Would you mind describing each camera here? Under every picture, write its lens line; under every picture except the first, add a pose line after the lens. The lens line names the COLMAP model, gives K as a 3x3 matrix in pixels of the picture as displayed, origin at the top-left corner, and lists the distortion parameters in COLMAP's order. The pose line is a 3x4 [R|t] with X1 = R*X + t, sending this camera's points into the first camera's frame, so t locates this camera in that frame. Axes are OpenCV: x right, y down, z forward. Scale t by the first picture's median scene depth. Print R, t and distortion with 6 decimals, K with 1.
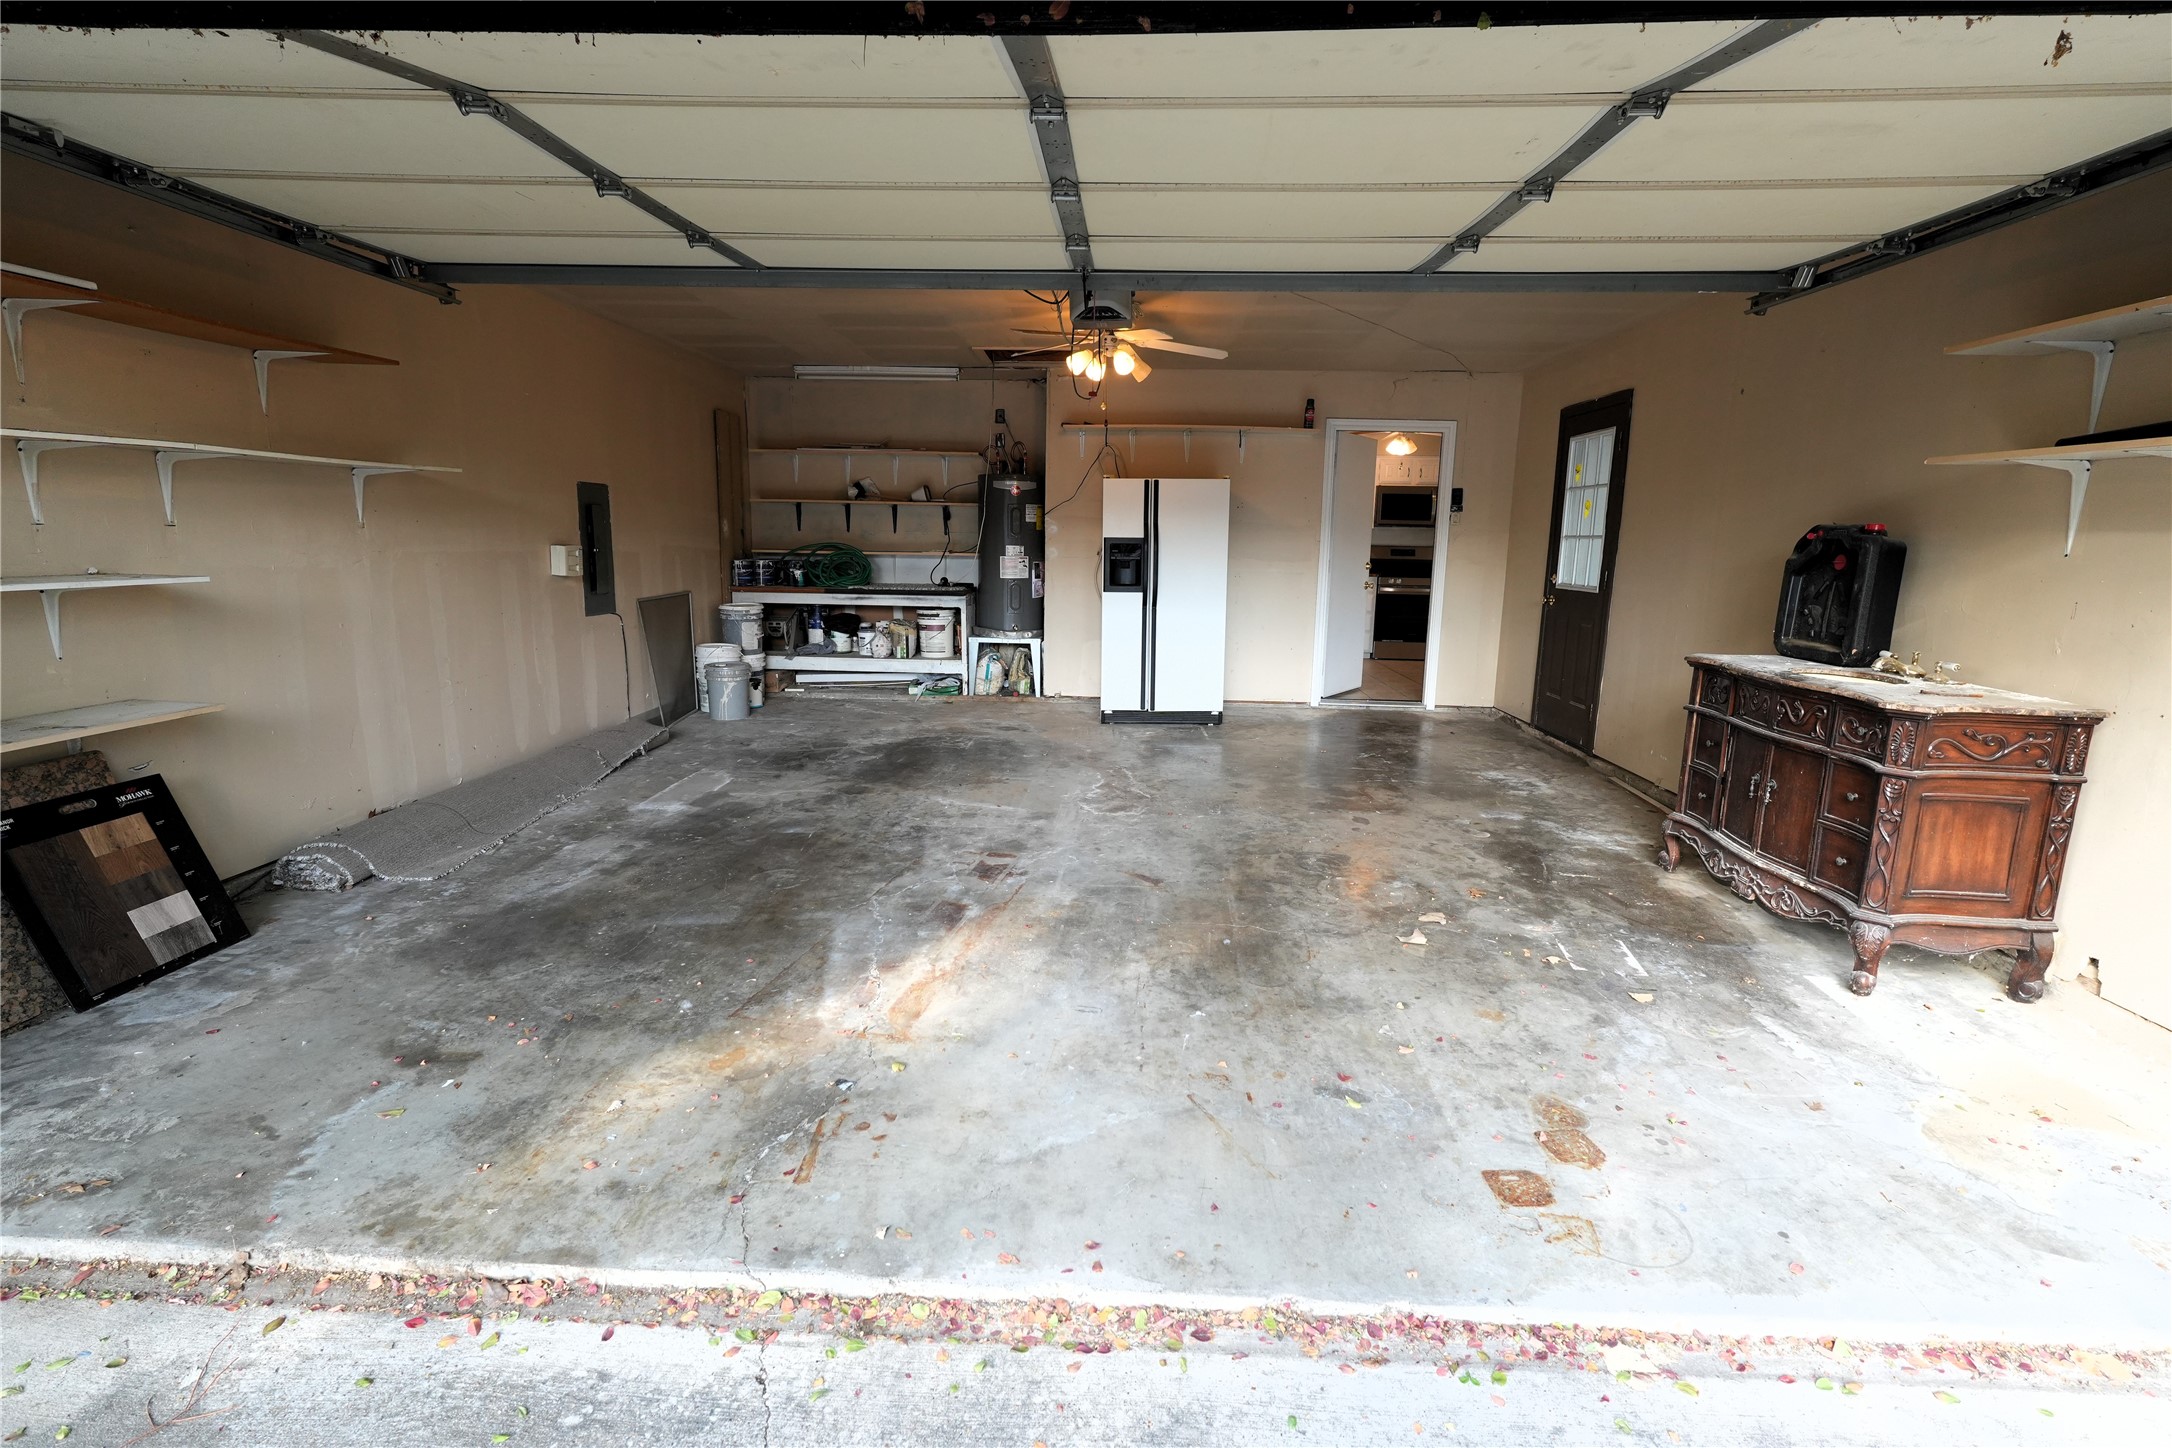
lens RADIAL K [[990.9, 0, 1085.4], [0, 990.9, 717.9], [0, 0, 1]] dist [-0.001303, 0.000898]
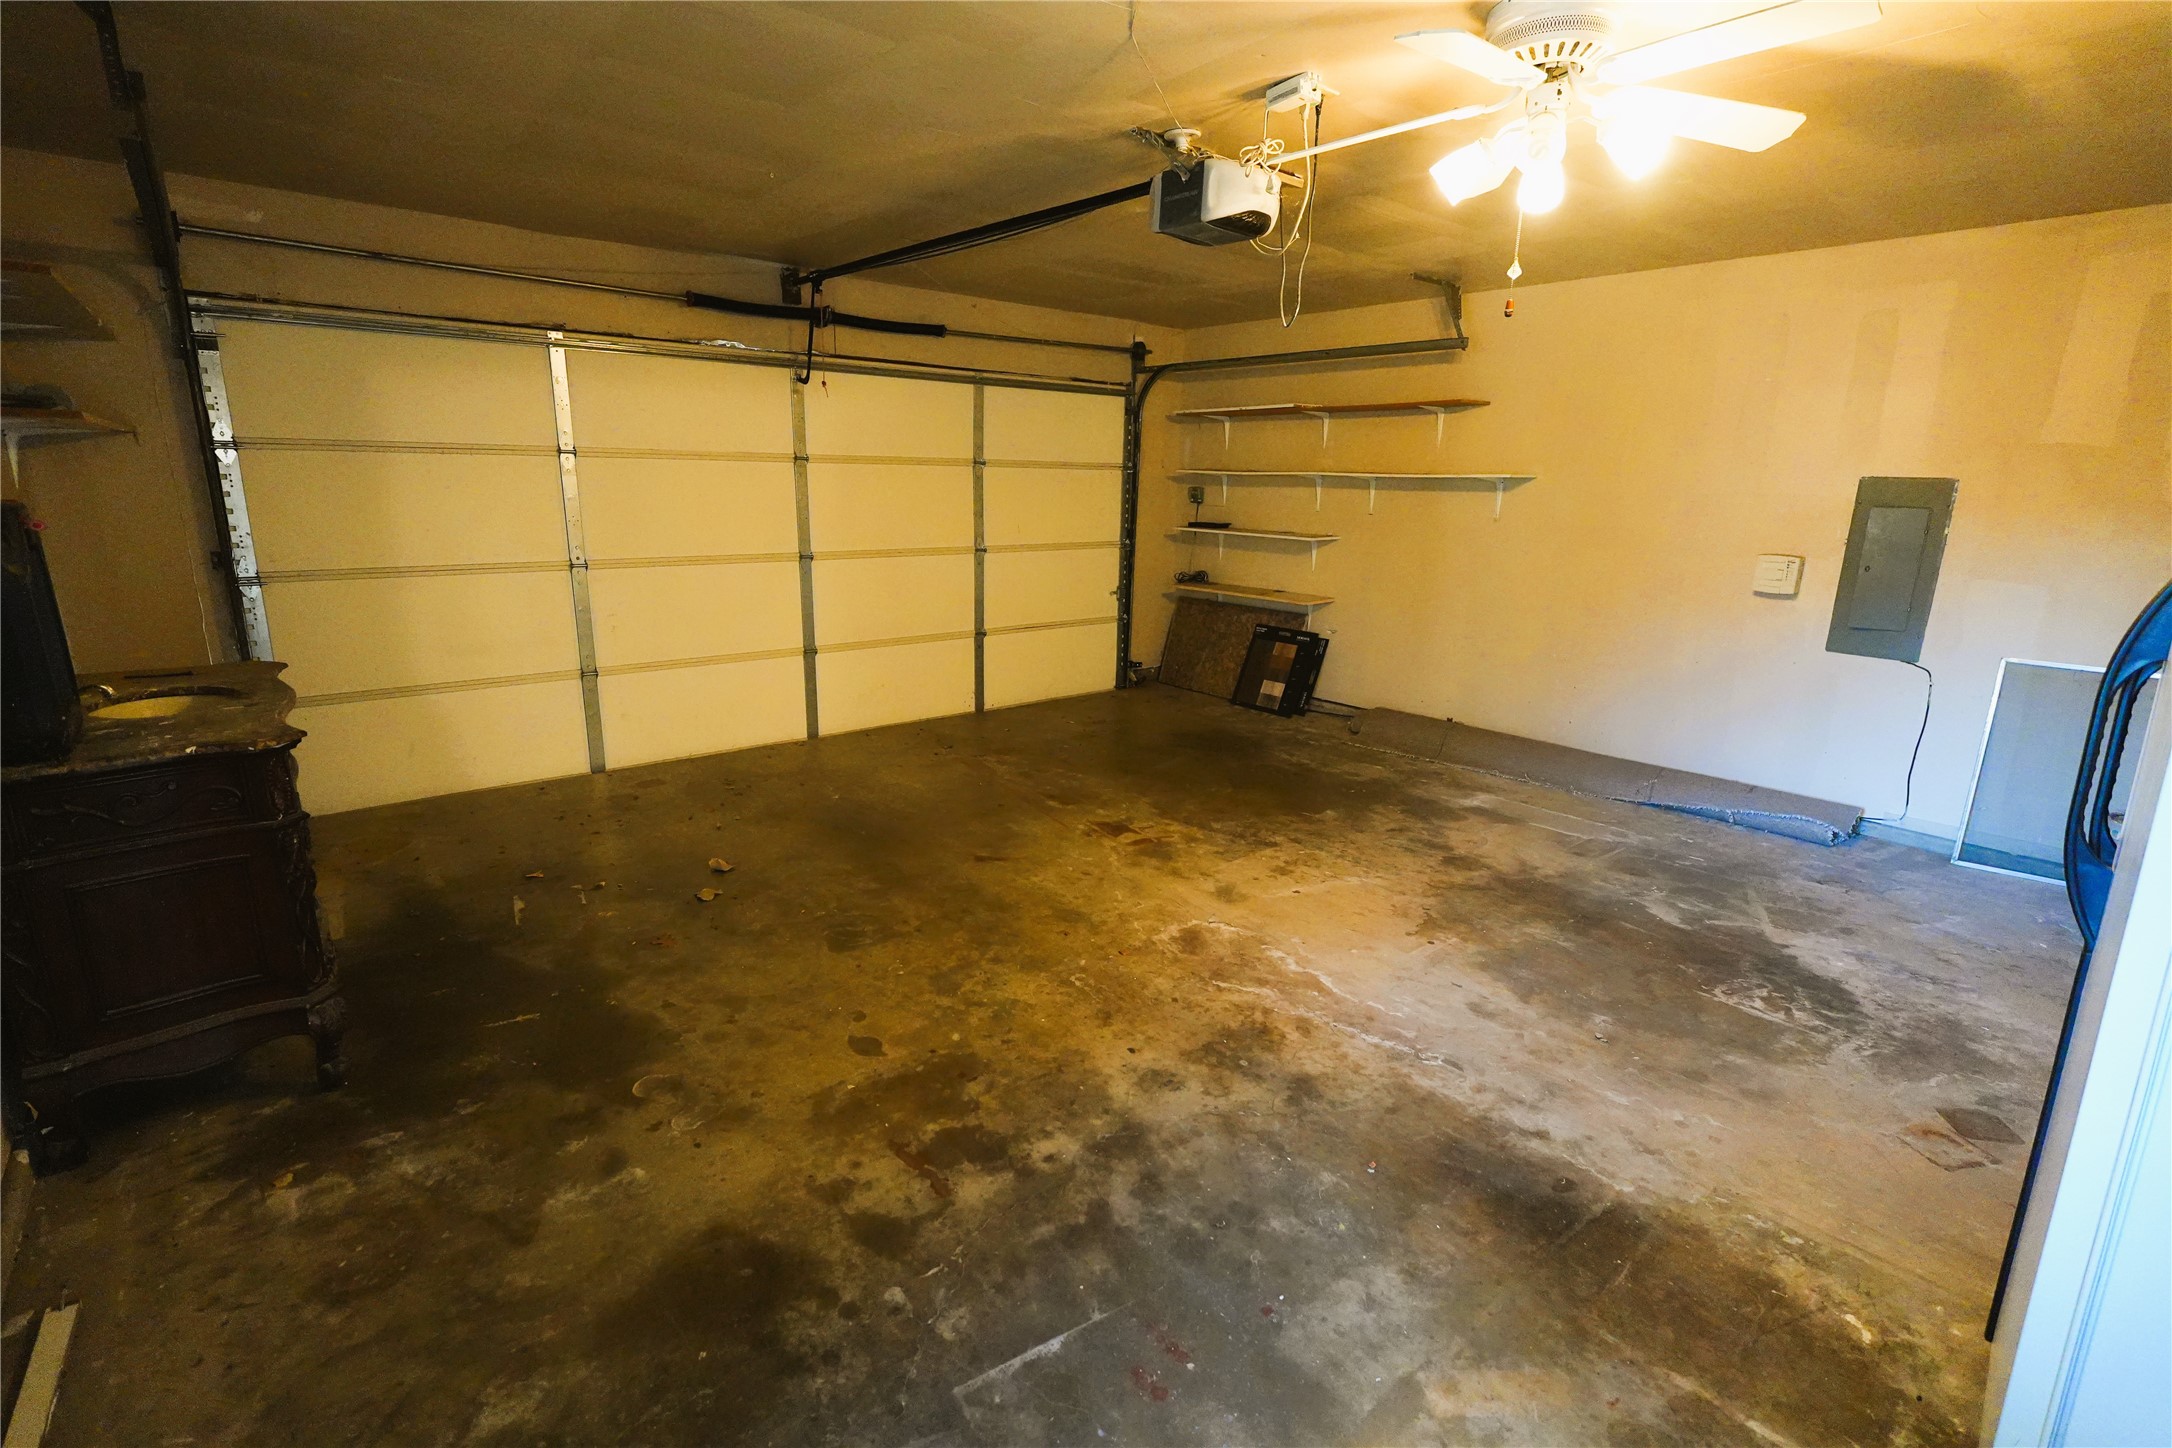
lens RADIAL K [[990.9, 0, 1090.1], [0, 990.9, 714.6], [0, 0, 1]] dist [-0.001303, 0.000898]
pose [[-0.729292, 0.130551, -0.671632, 0.593861], [-0.156697, 0.923668, 0.349691, -0.316669], [0.666017, 0.360270, -0.653167, 1.525009]]
